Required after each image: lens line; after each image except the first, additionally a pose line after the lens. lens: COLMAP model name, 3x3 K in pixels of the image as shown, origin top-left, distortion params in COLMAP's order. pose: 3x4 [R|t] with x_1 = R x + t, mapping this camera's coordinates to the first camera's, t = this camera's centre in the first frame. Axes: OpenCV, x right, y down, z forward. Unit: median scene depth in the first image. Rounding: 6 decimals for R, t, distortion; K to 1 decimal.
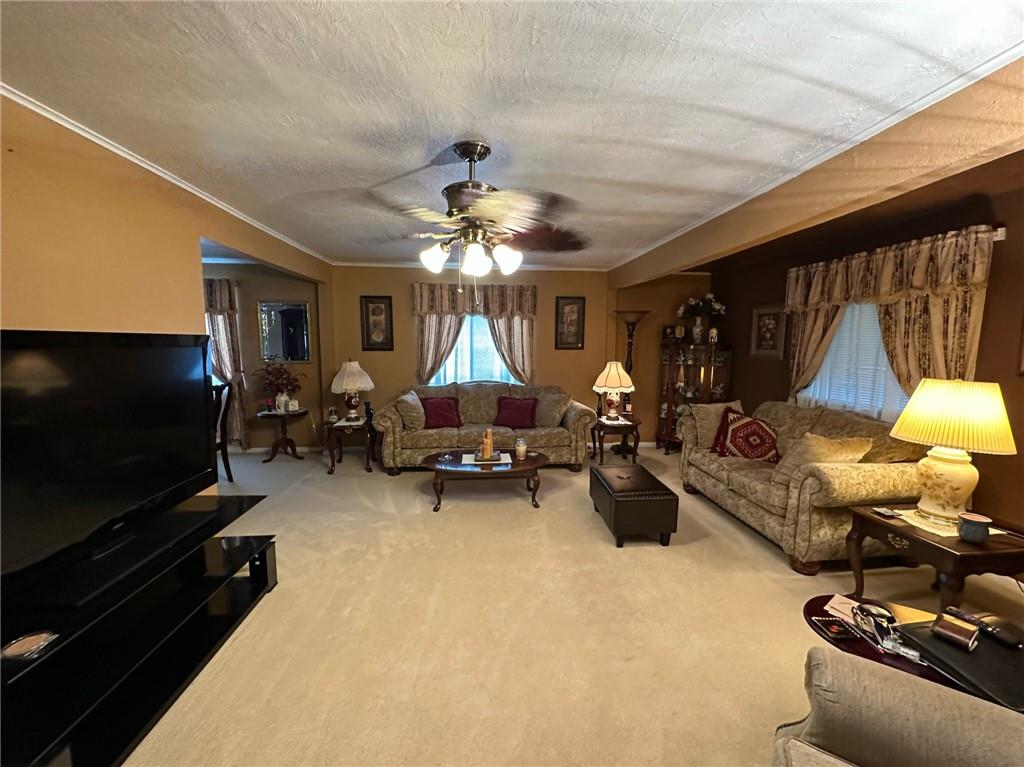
lens RADIAL K [[409.4, 0, 513.2], [0, 409.4, 386.2], [0, 0, 1]] dist [-0.000133, 0.000152]
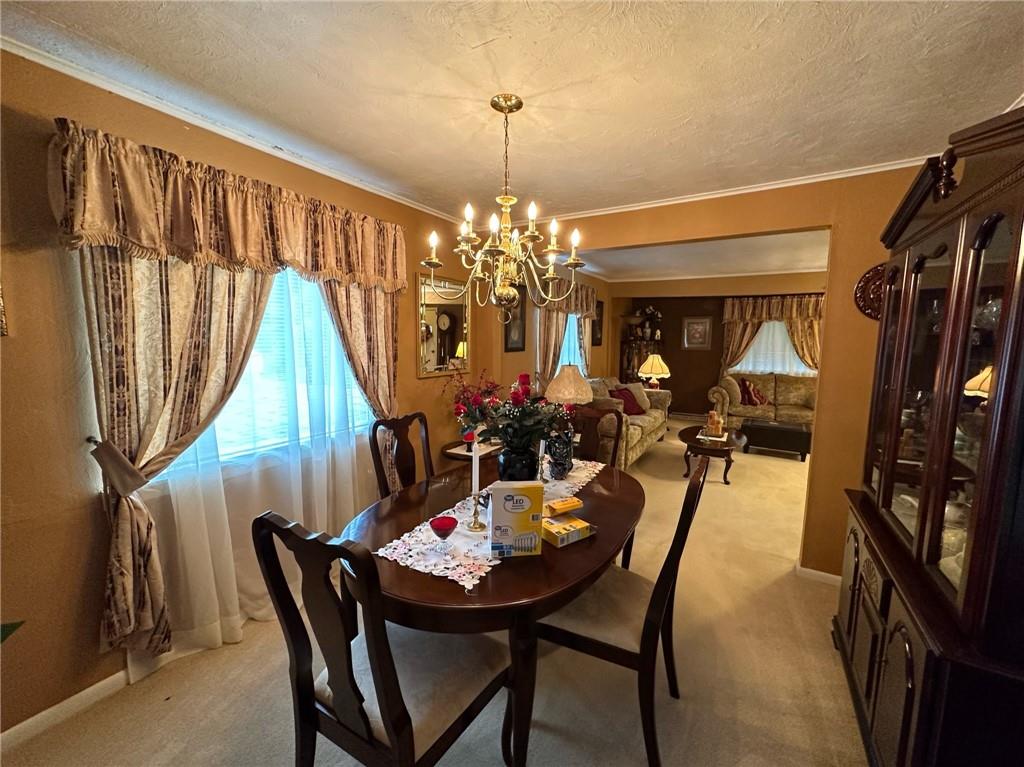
lens RADIAL K [[409.4, 0, 510.6], [0, 409.4, 385.9], [0, 0, 1]] dist [-0.000133, 0.000152]
pose [[0.606765, -0.092568, 0.789473, -1.325131], [0.079647, 0.995278, 0.055486, -0.083875], [-0.790881, 0.029212, 0.611273, 0.673863]]
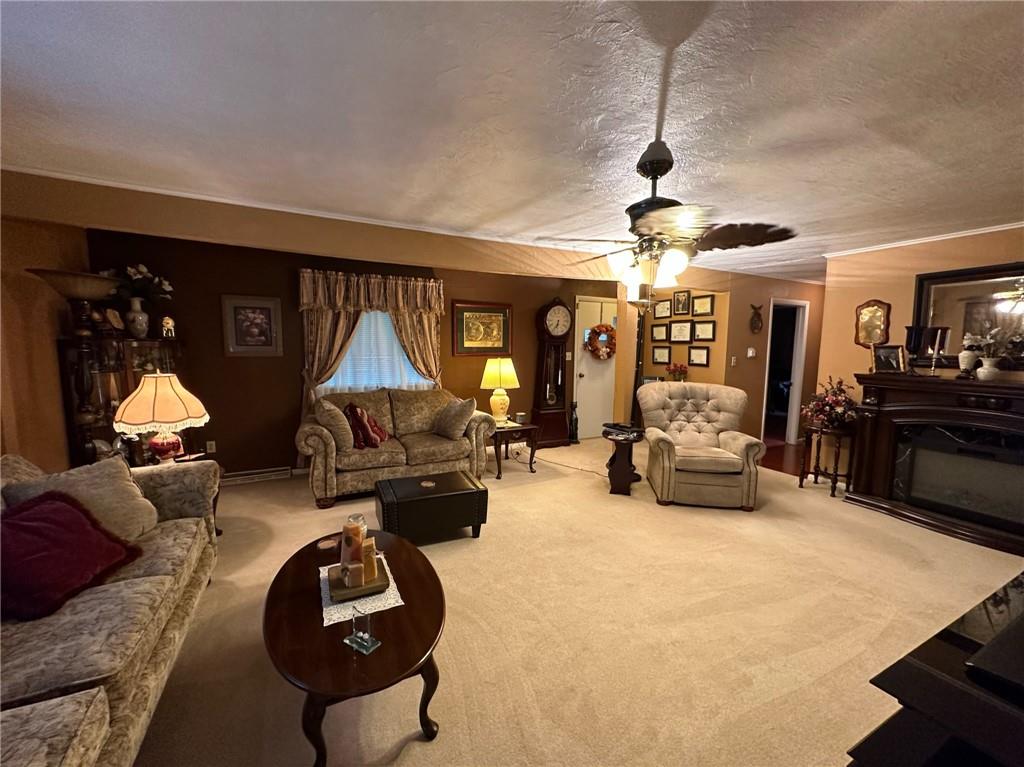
lens RADIAL K [[409.4, 0, 510.9], [0, 409.4, 389.0], [0, 0, 1]] dist [-0.000133, 0.000152]
pose [[-0.352109, -0.115836, 0.928763, -0.519300], [0.084018, 0.984394, 0.154627, -0.101375], [-0.932180, 0.132478, -0.336882, 0.901365]]
